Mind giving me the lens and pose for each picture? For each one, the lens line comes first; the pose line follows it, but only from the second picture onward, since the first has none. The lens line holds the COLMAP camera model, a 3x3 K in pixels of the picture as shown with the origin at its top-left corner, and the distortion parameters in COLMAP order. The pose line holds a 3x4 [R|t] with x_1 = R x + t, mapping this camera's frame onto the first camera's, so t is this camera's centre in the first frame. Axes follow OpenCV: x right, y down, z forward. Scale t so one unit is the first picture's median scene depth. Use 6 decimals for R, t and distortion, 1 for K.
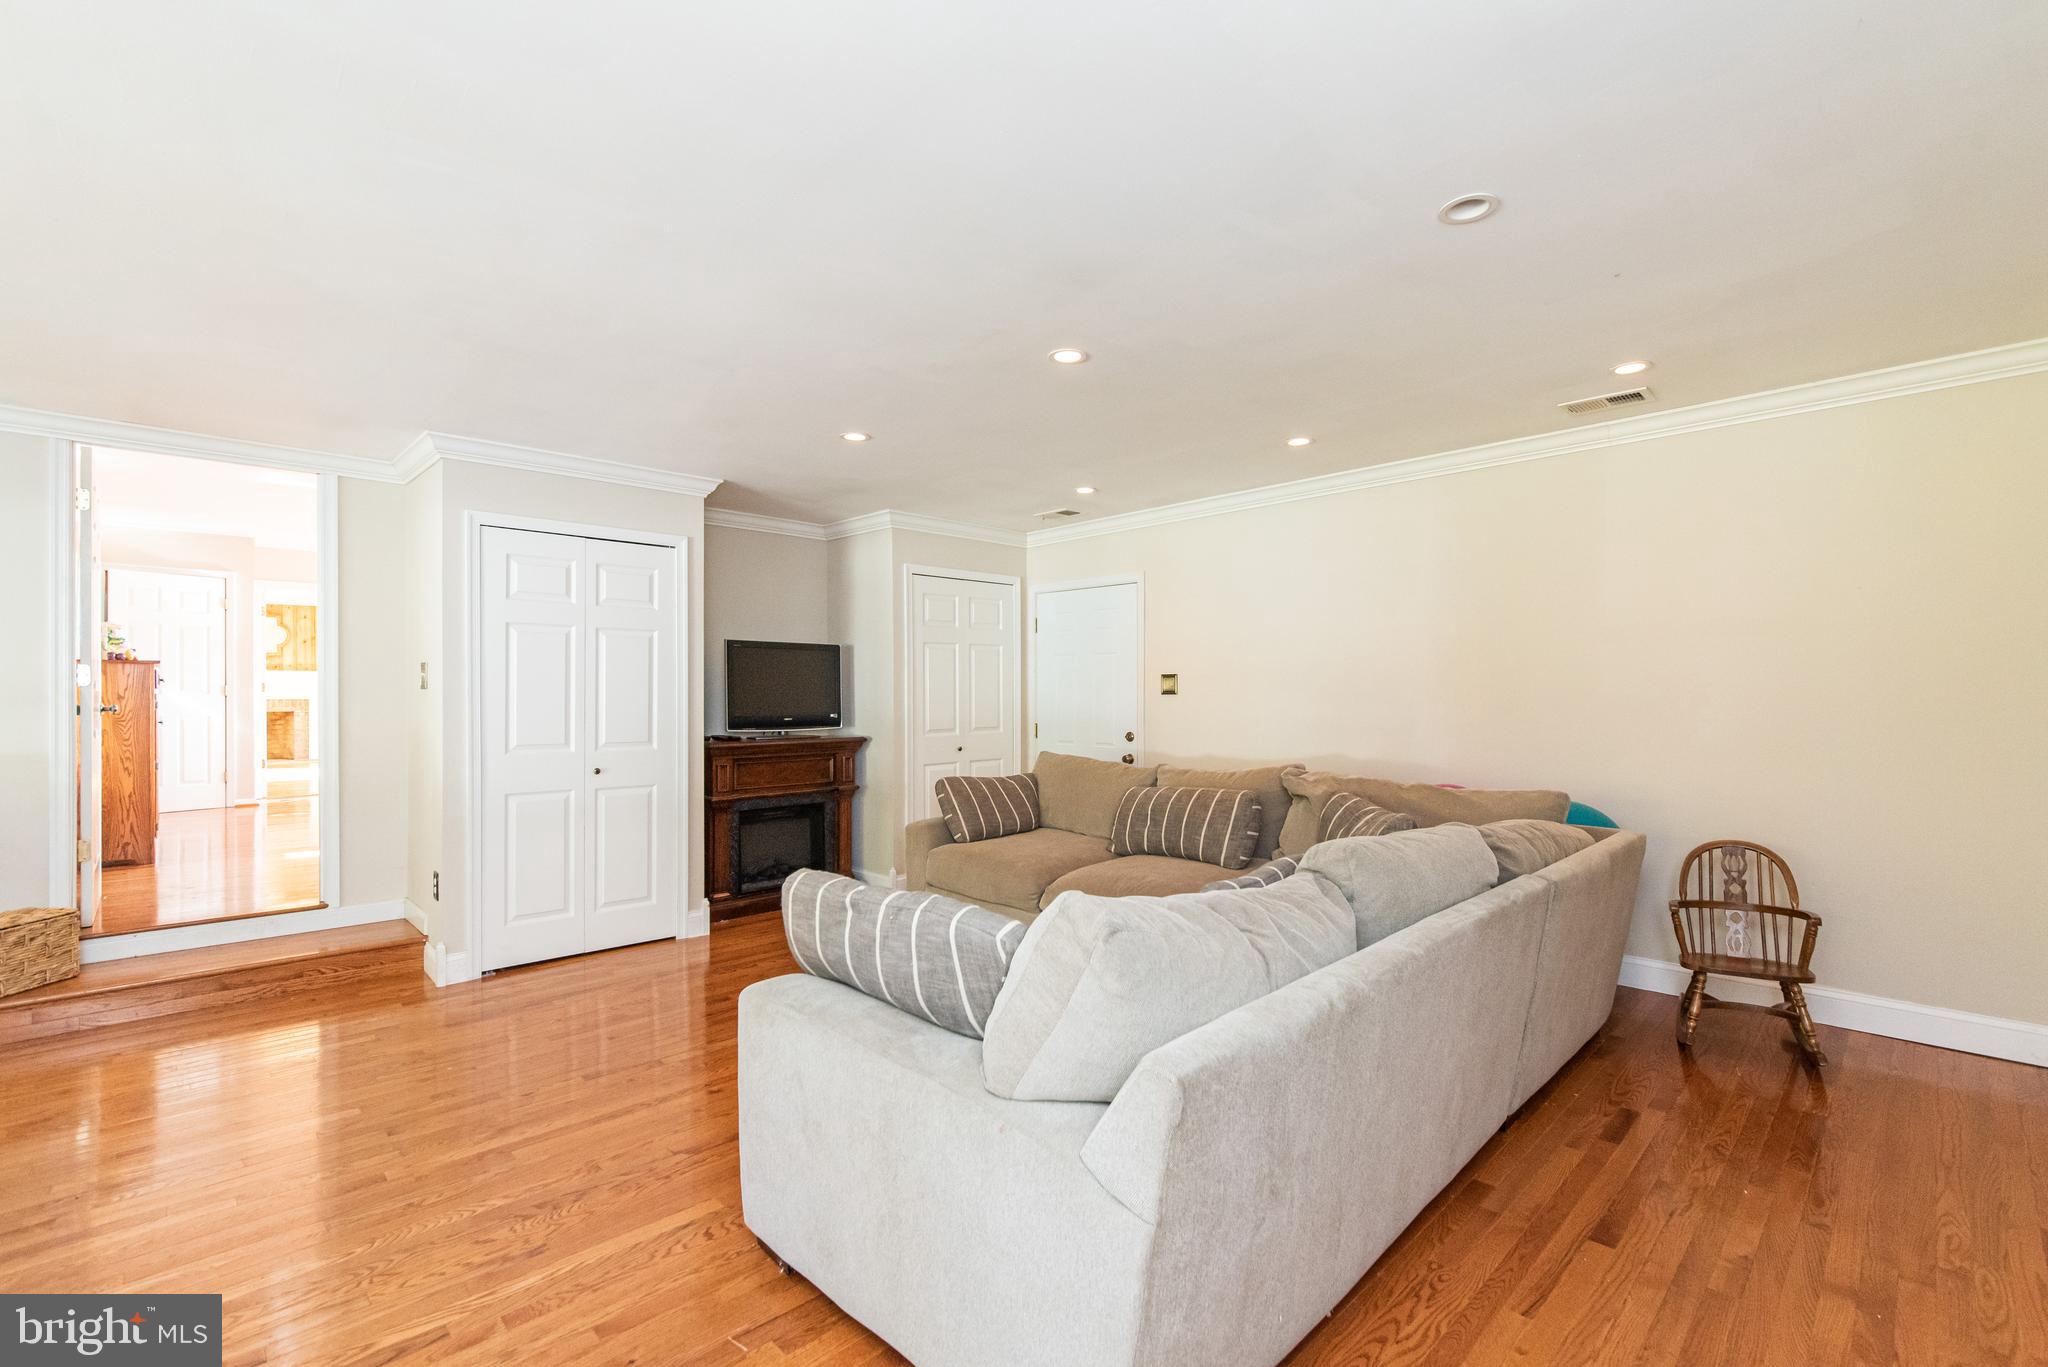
lens RADIAL K [[914.1, 0, 1025.3], [0, 914.1, 693.8], [0, 0, 1]] dist [-0.004057, -0.001194]
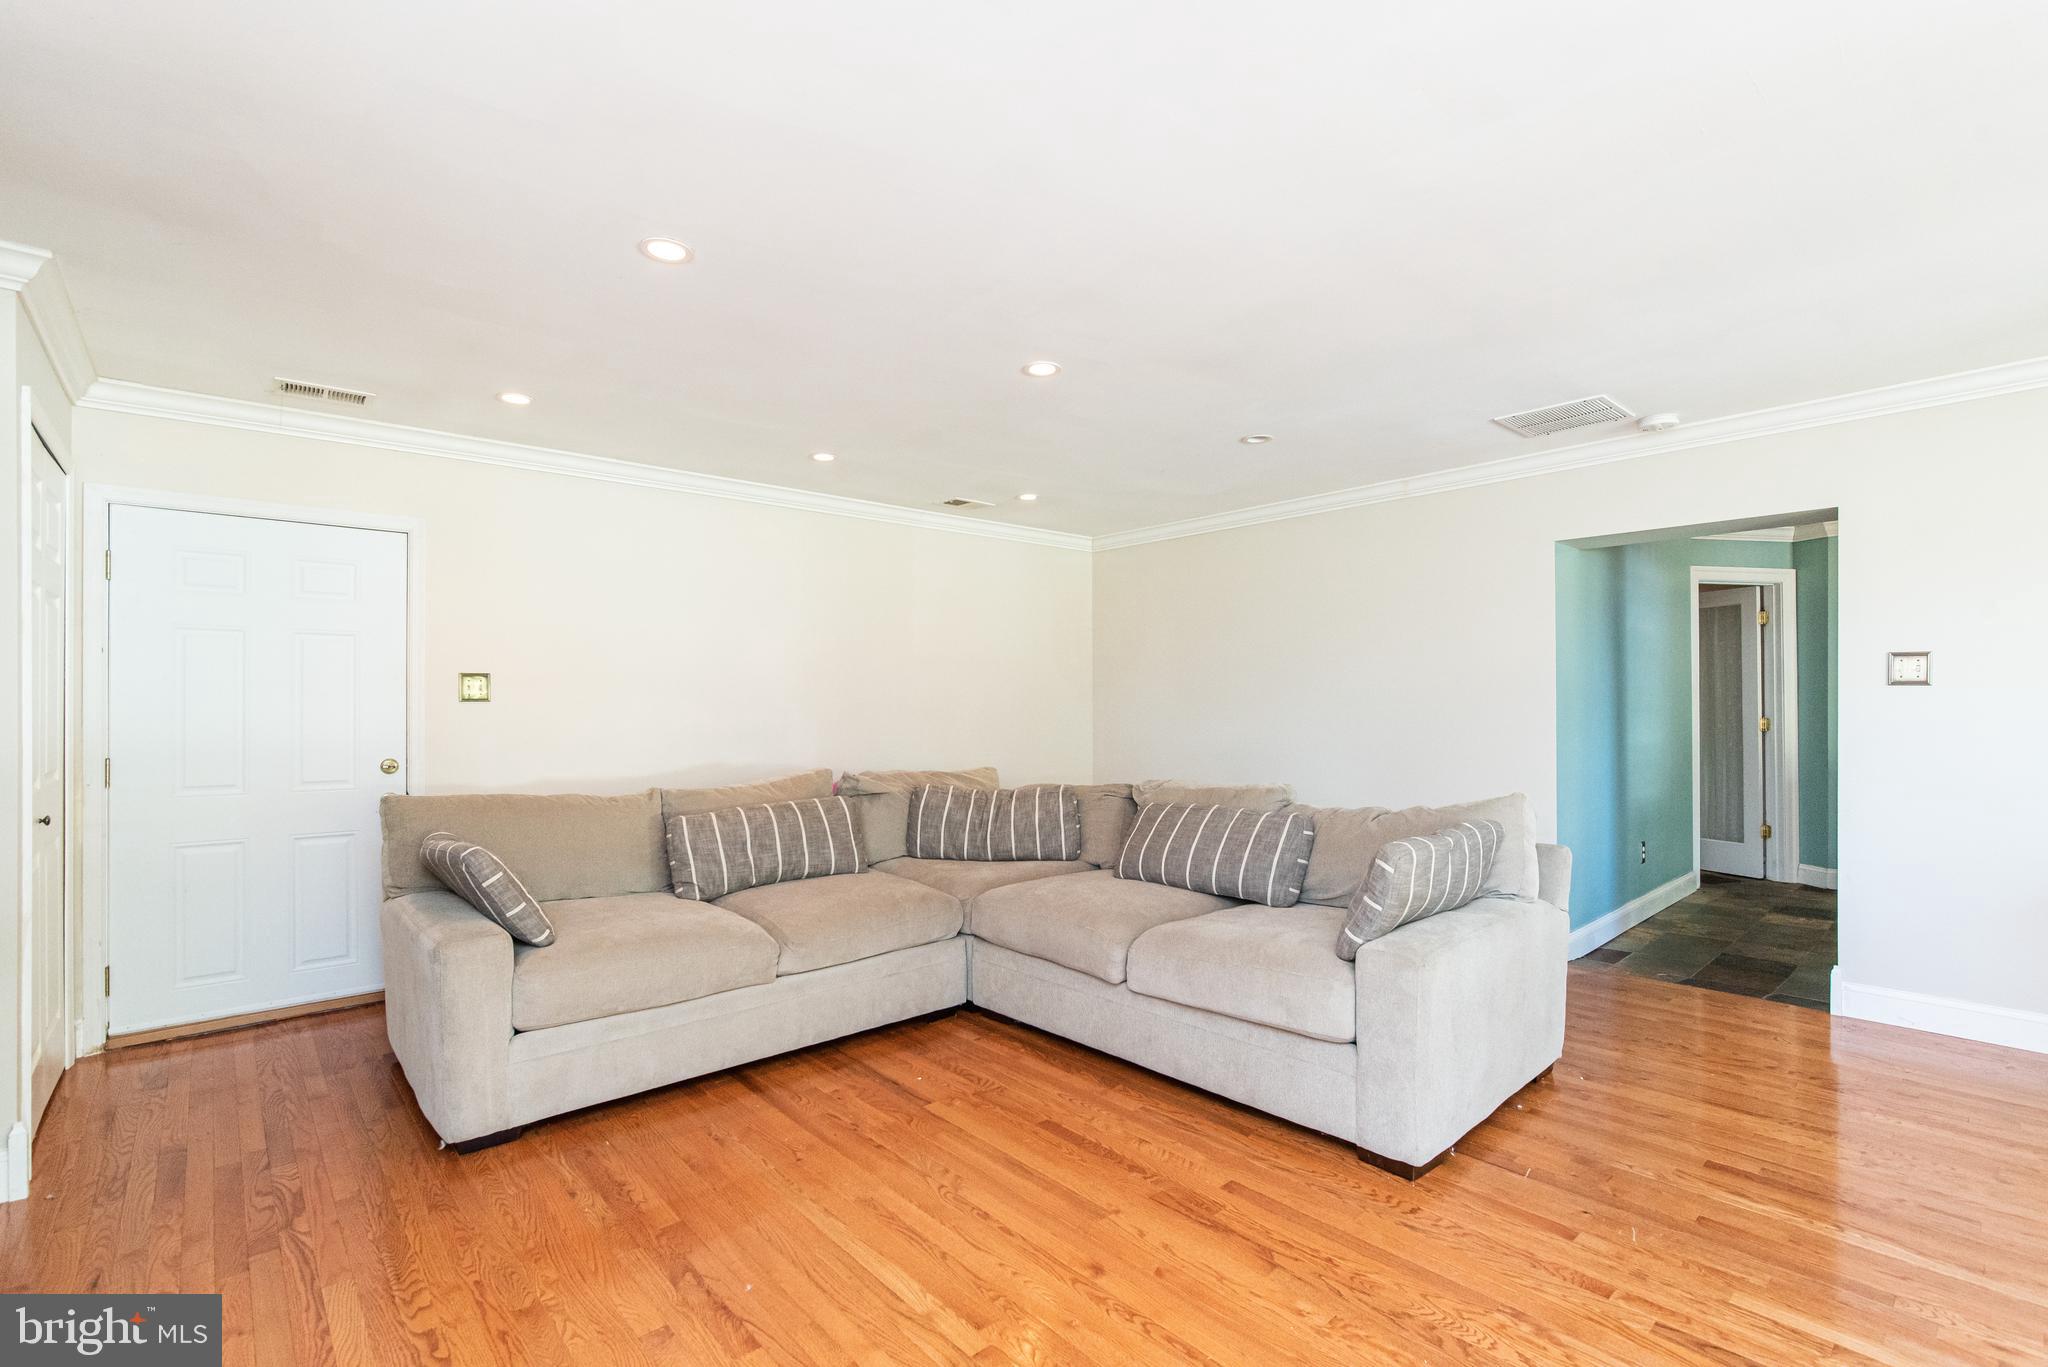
lens RADIAL K [[914.1, 0, 1025.3], [0, 914.1, 693.8], [0, 0, 1]] dist [-0.004057, -0.001194]
pose [[0.036850, 0.011759, 0.999252, -0.760713], [0.001556, 0.999929, -0.011824, 0.005453], [-0.999320, 0.001991, 0.036829, 0.752868]]
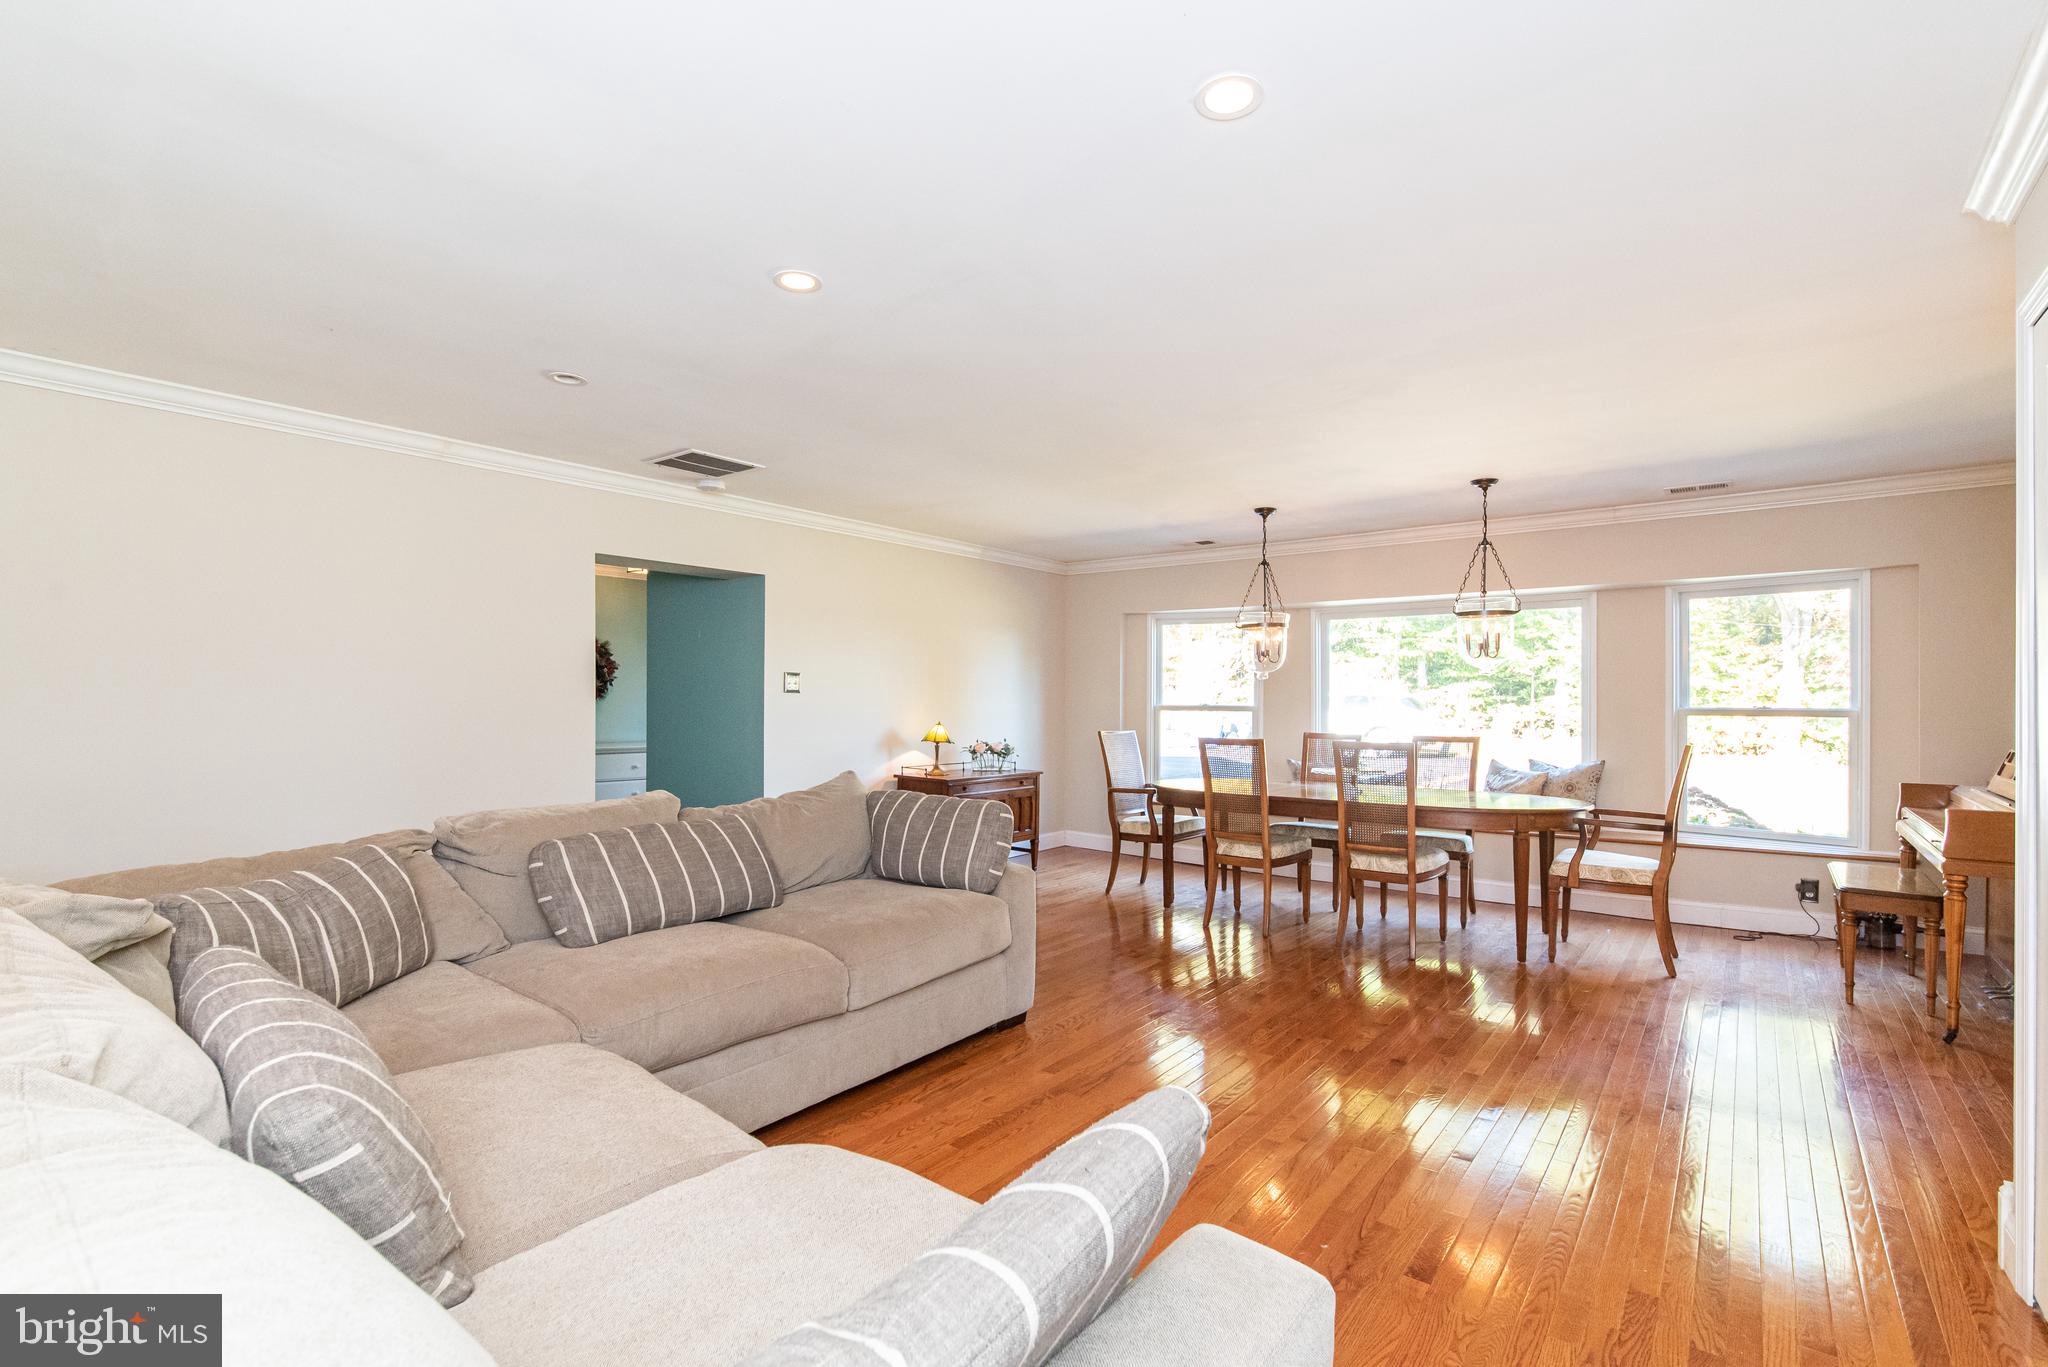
lens RADIAL K [[935.9, 0, 1026.7], [0, 935.9, 702.3], [0, 0, 1]] dist [-0.002869, -0.000289]
pose [[-0.989982, 0.001564, -0.141186, -0.025383], [0.001790, 0.999997, -0.001470, 0.005453], [0.141183, -0.001708, -0.989982, 1.431620]]
